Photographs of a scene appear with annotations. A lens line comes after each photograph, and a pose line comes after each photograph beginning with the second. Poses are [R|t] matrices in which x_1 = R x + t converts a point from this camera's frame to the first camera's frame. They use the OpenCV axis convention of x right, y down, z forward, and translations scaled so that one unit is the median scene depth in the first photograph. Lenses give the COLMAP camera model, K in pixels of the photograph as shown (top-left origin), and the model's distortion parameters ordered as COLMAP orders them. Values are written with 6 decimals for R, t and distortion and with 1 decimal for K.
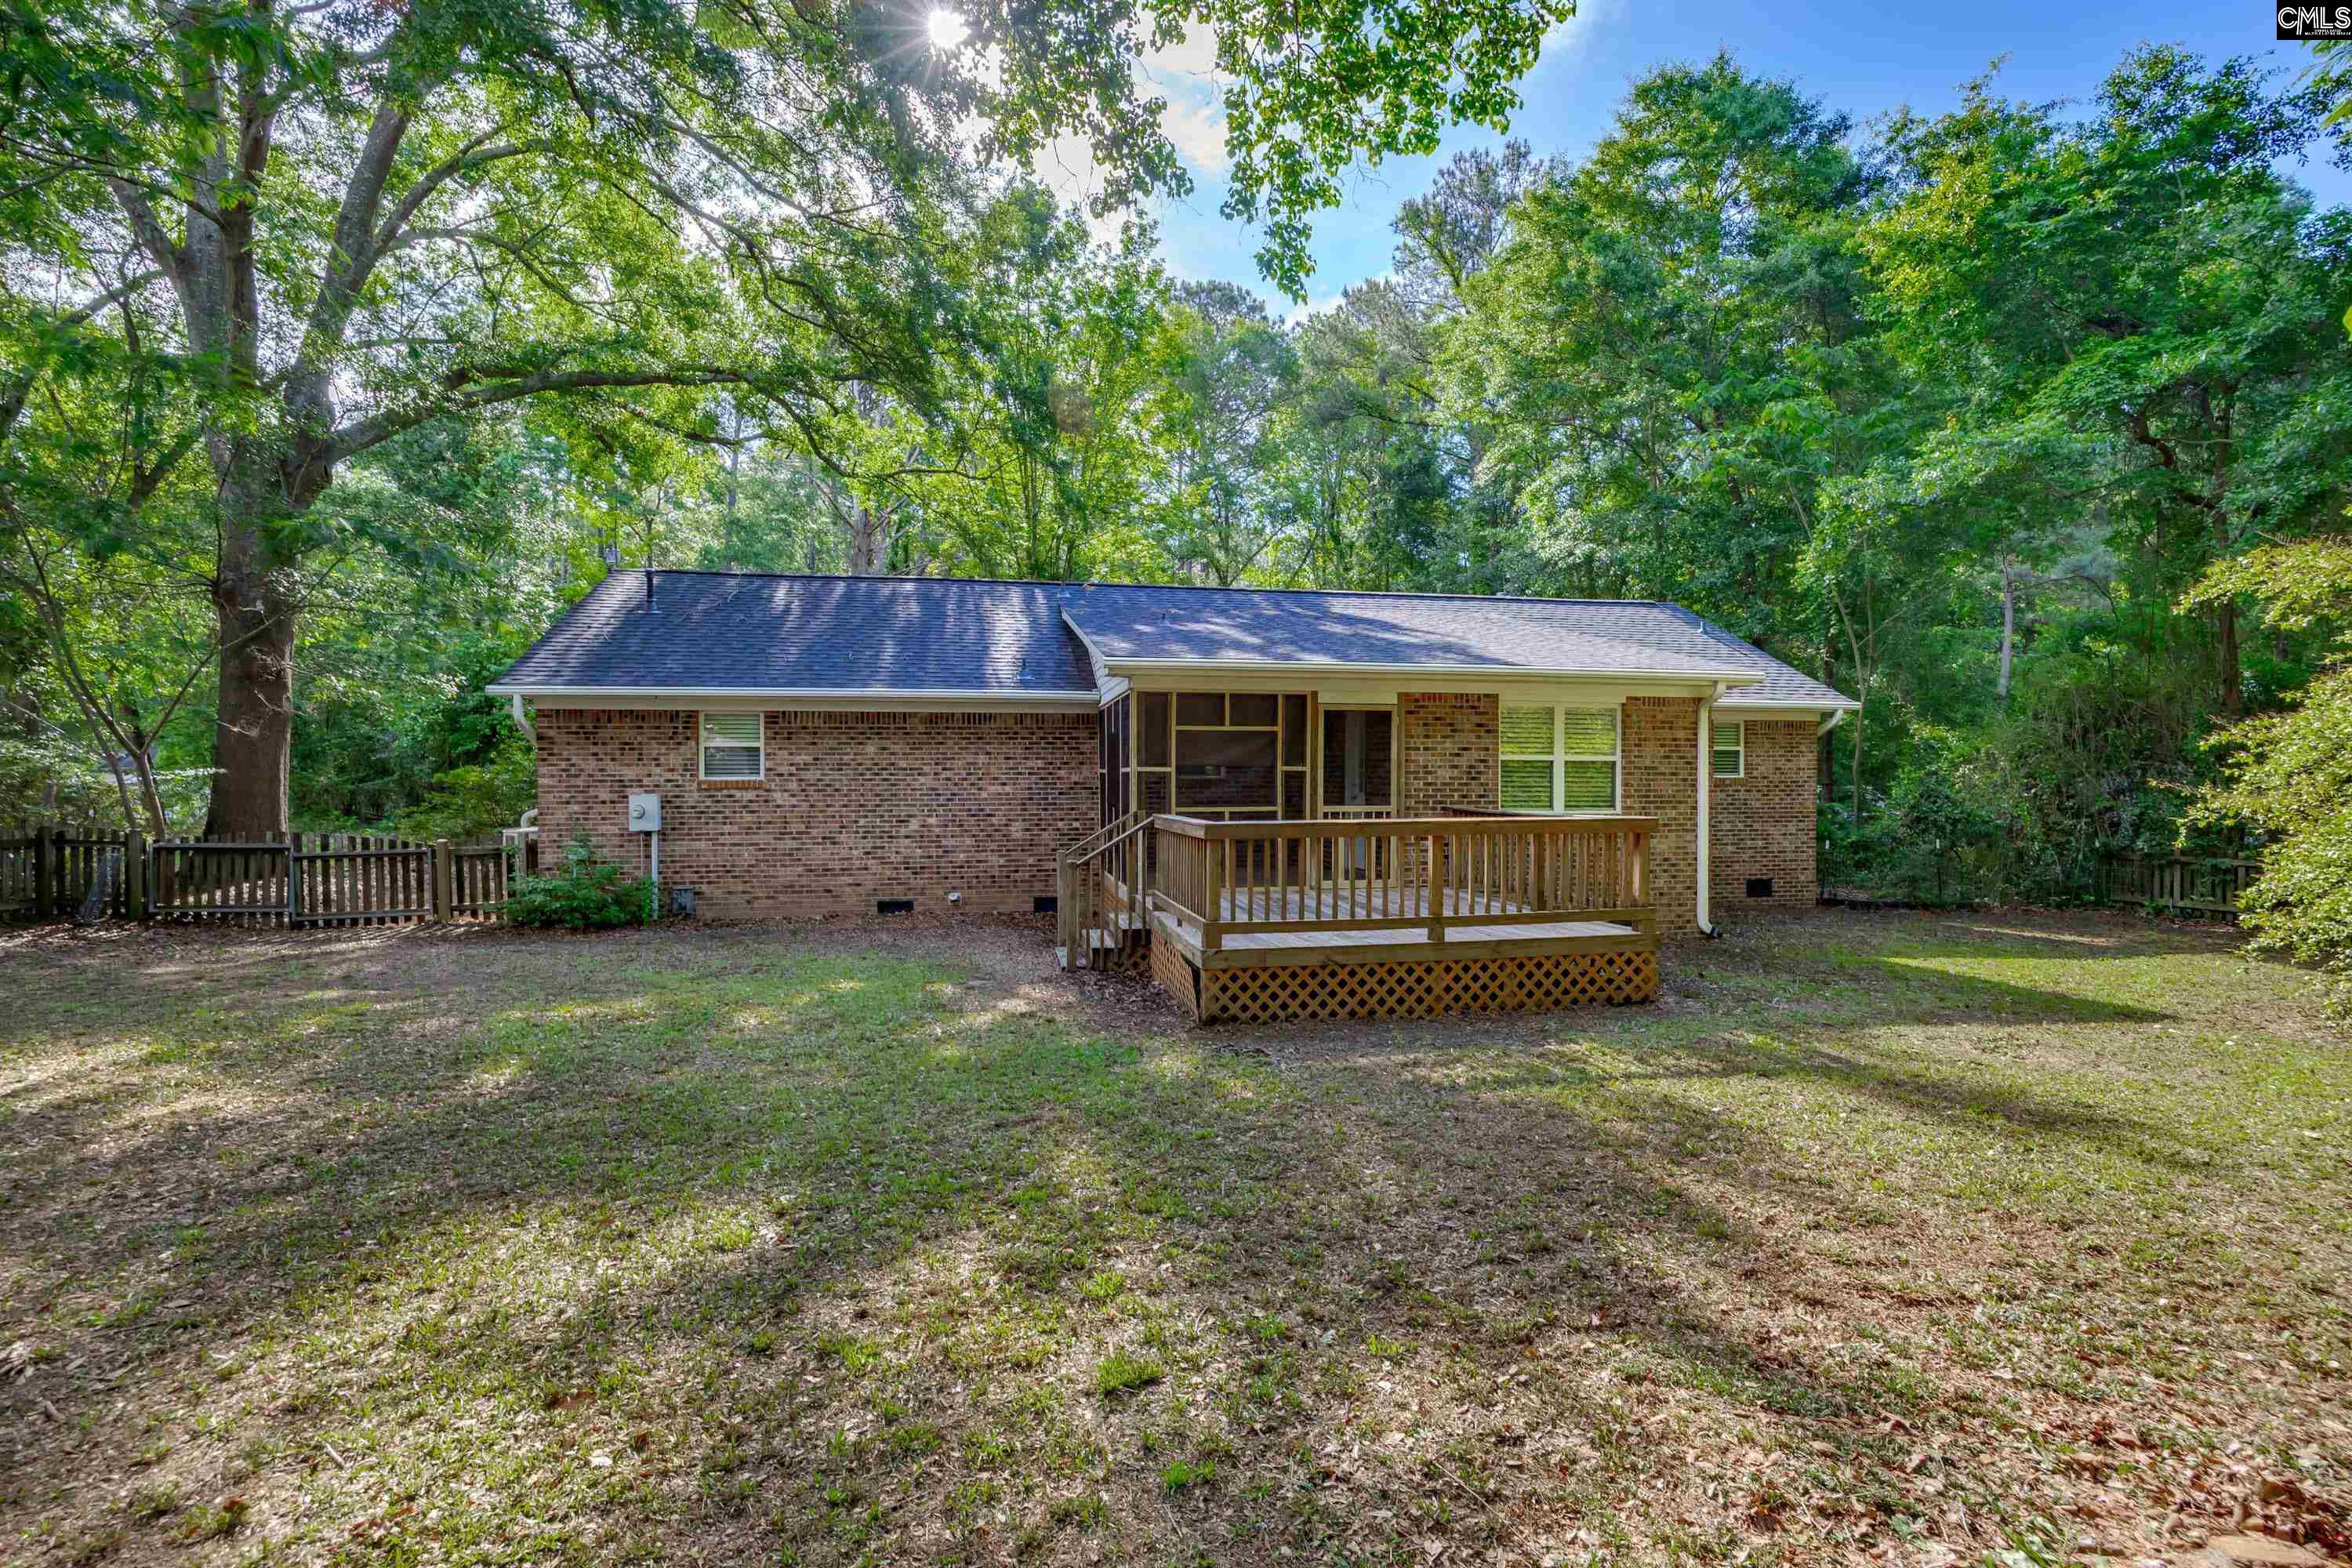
lens RADIAL K [[1034.0, 0, 1243.4], [0, 1034.0, 776.4], [0, 0, 1]] dist [-0.012290, 0.000043]
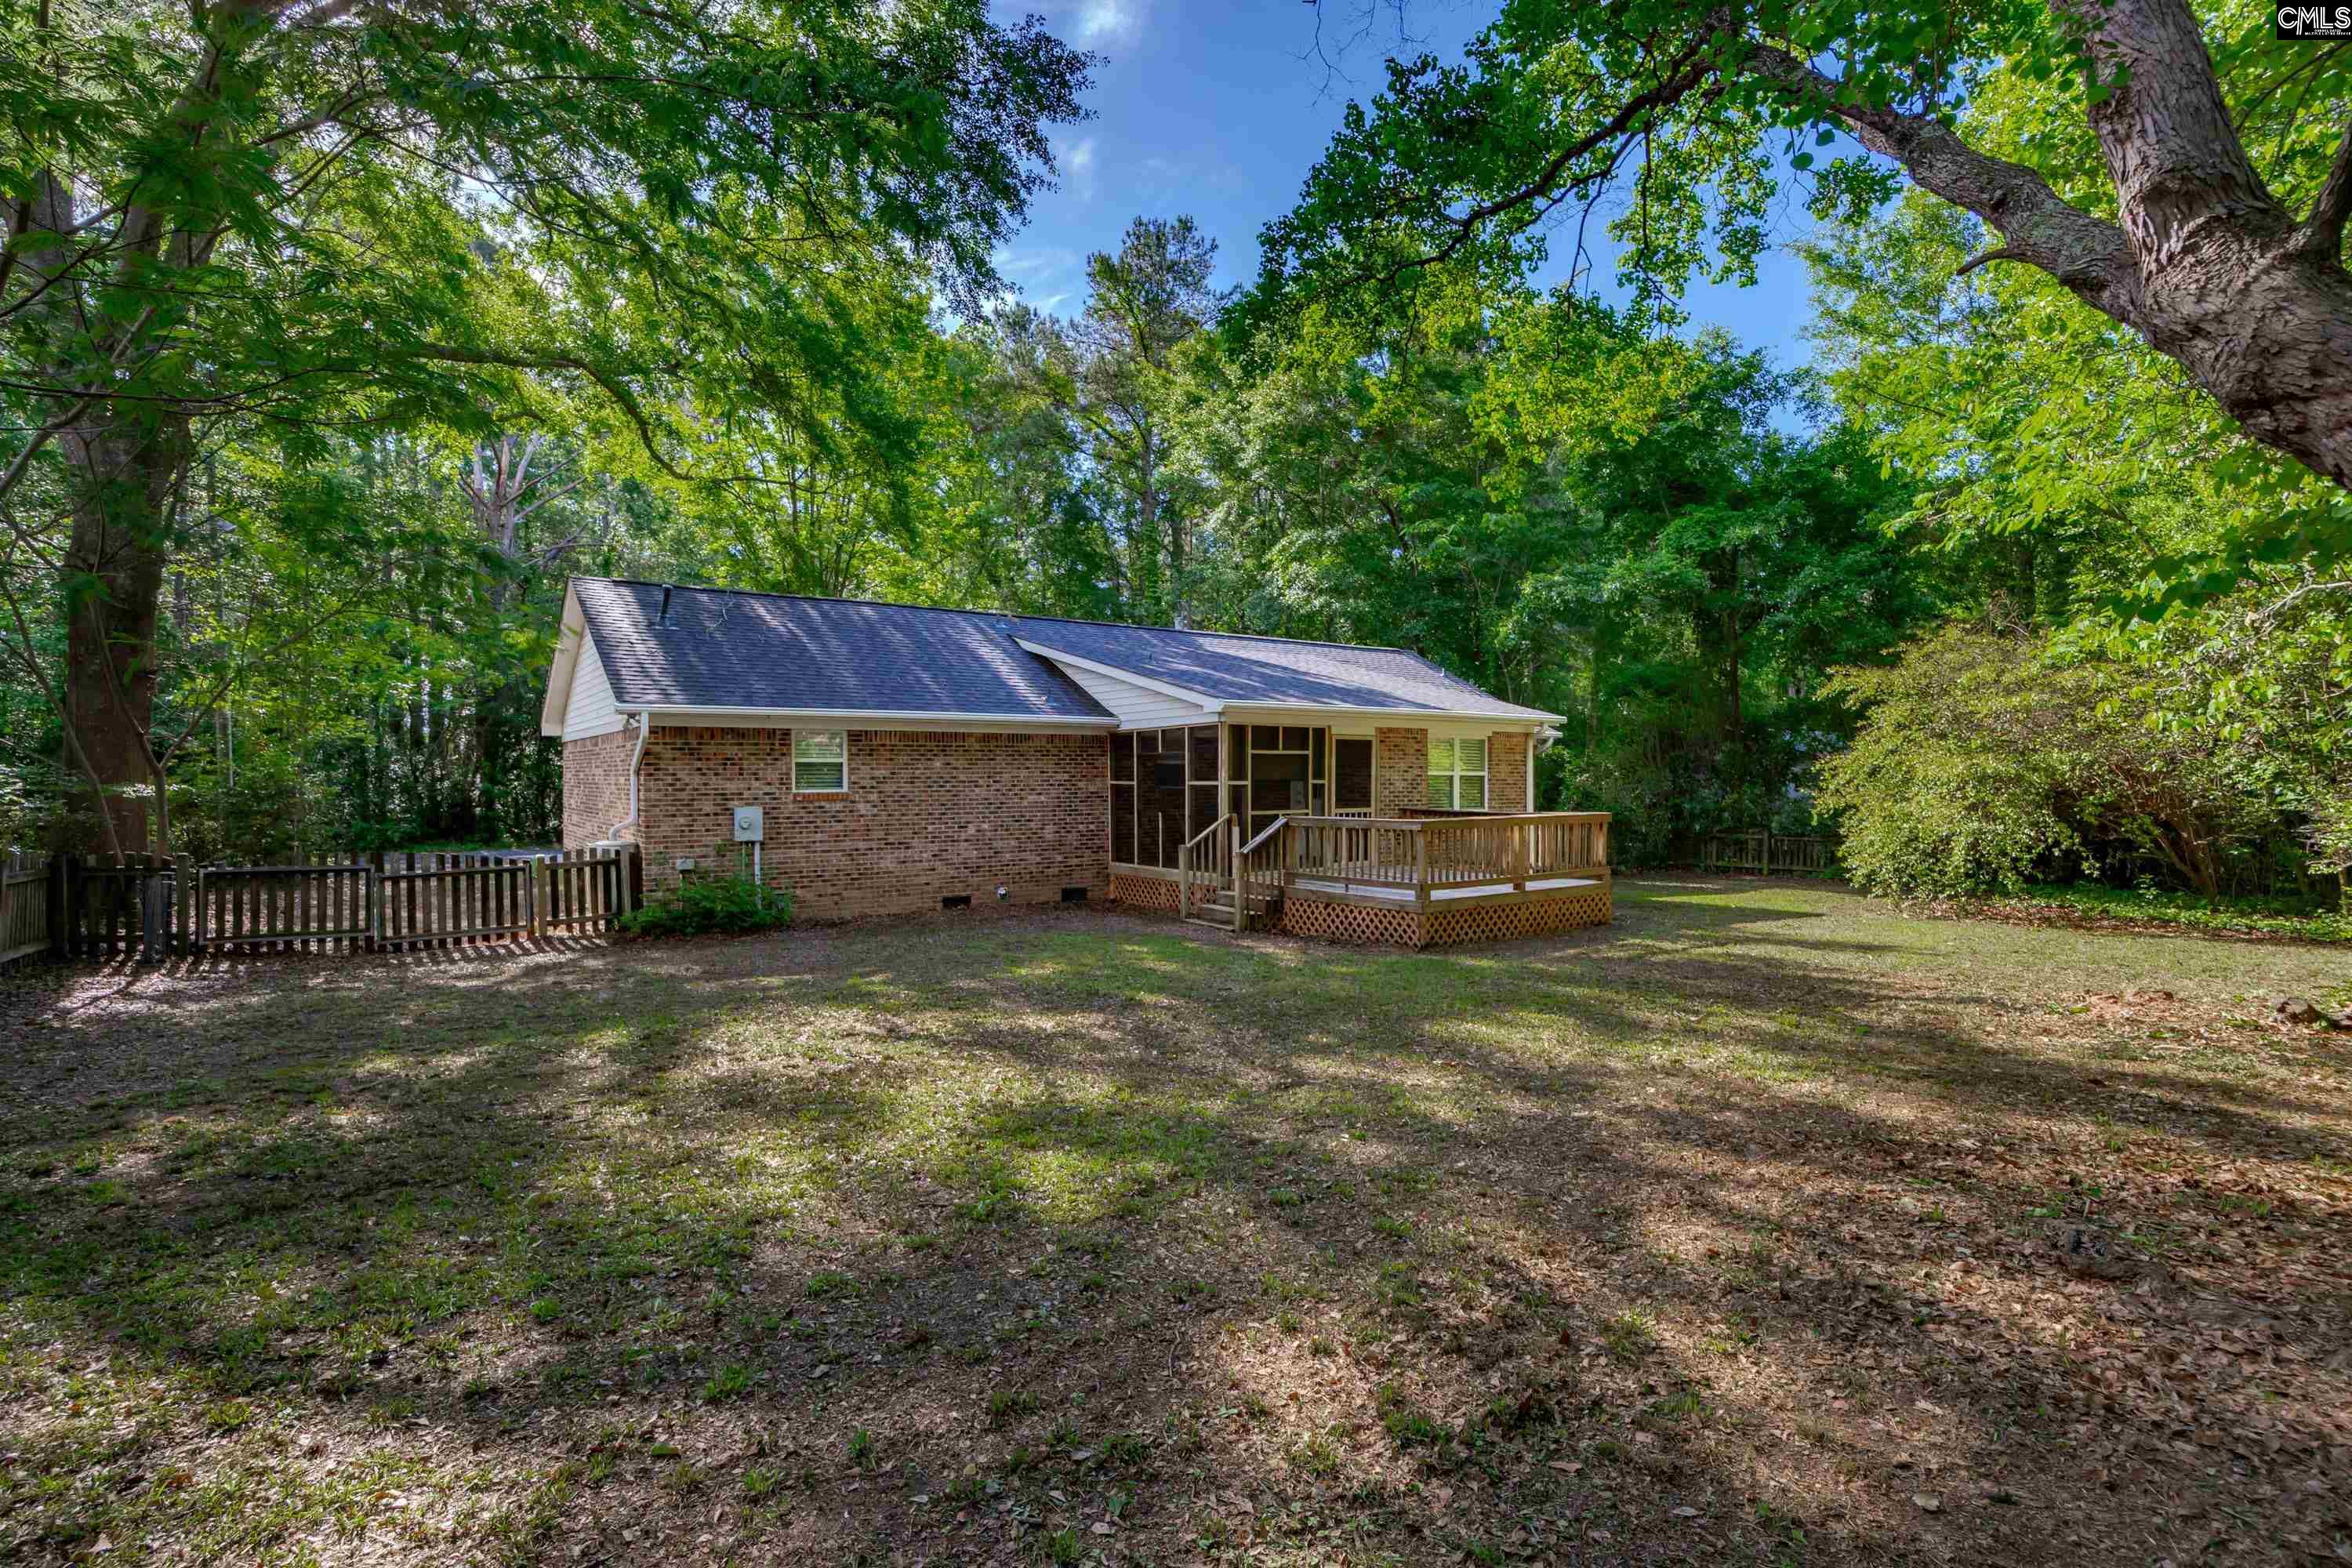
lens RADIAL K [[1034.0, 0, 1243.4], [0, 1034.0, 776.4], [0, 0, 1]] dist [-0.012290, 0.000043]
pose [[0.907974, -0.001126, 0.419024, -0.552973], [0.001804, 0.999998, -0.001223, -0.011677], [-0.419022, 0.001866, 0.907974, -0.184226]]
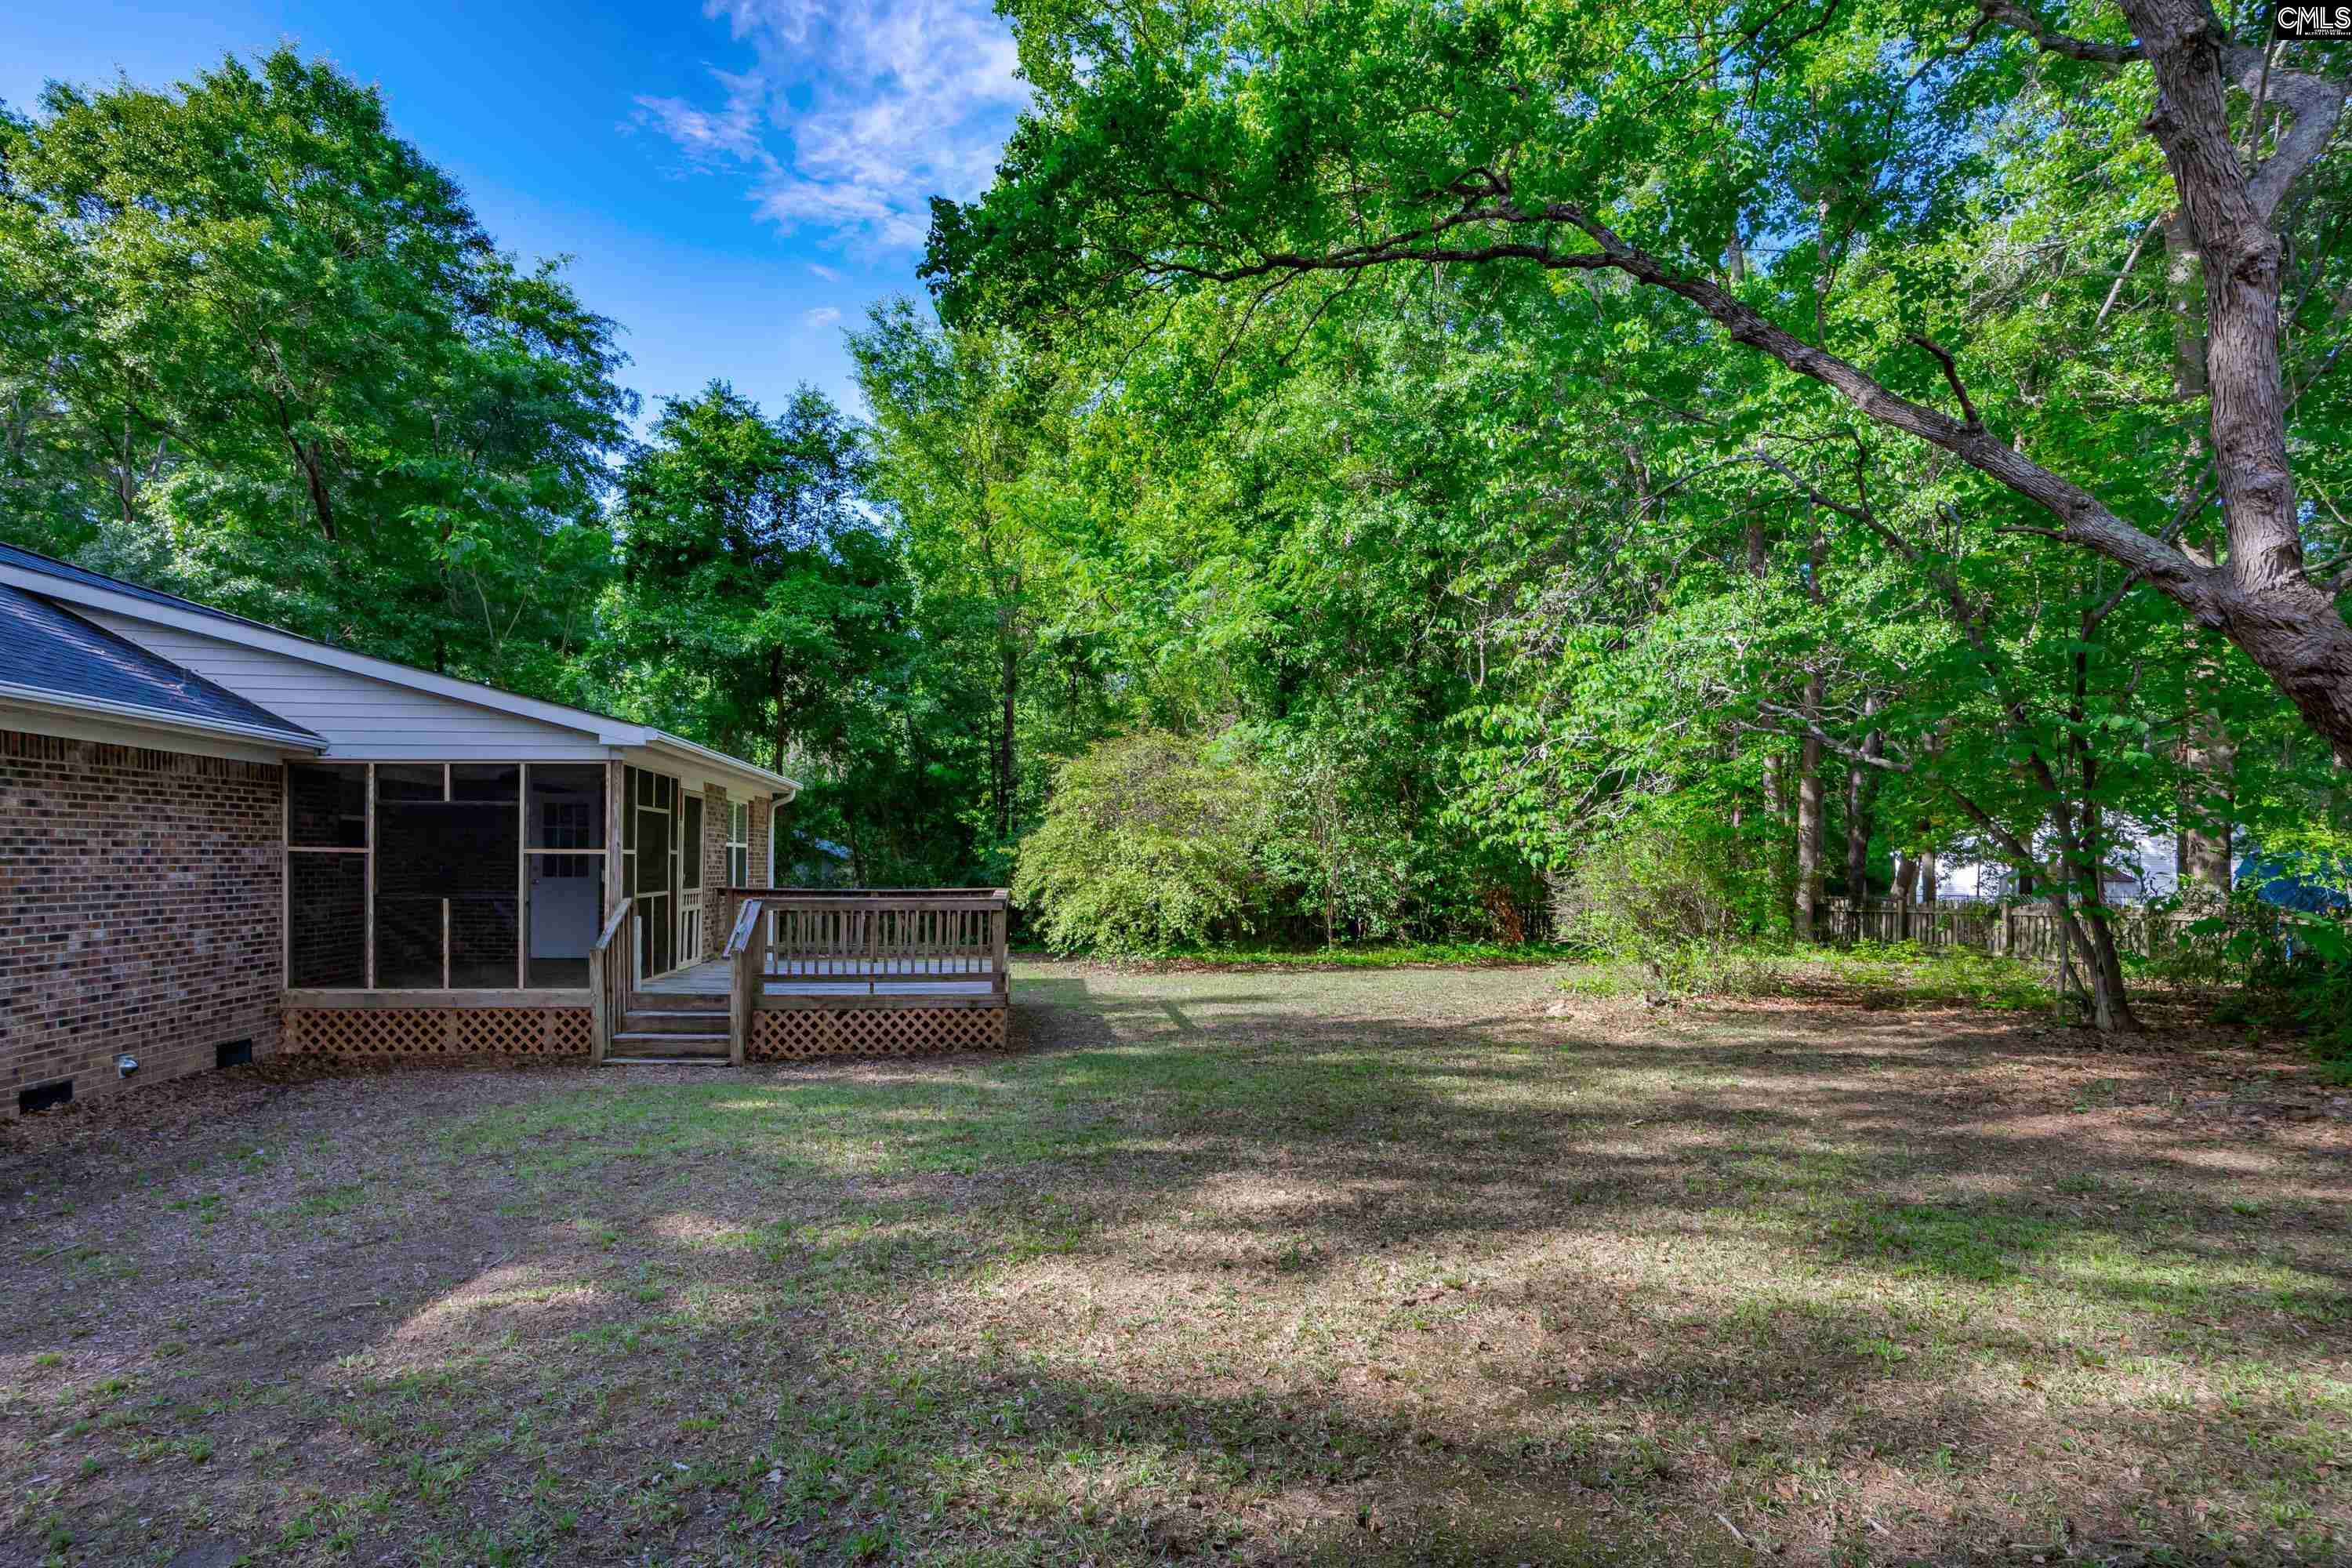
lens RADIAL K [[1106.1, 0, 1045.2], [0, 1106.1, 869.3], [0, 0, 1]] dist [-0.002011, -0.000142]
pose [[0.185710, -0.003546, 0.982598, -0.843427], [-0.007300, 0.999961, 0.004989, 0.000691], [-0.982577, -0.008100, 0.185677, 0.398800]]
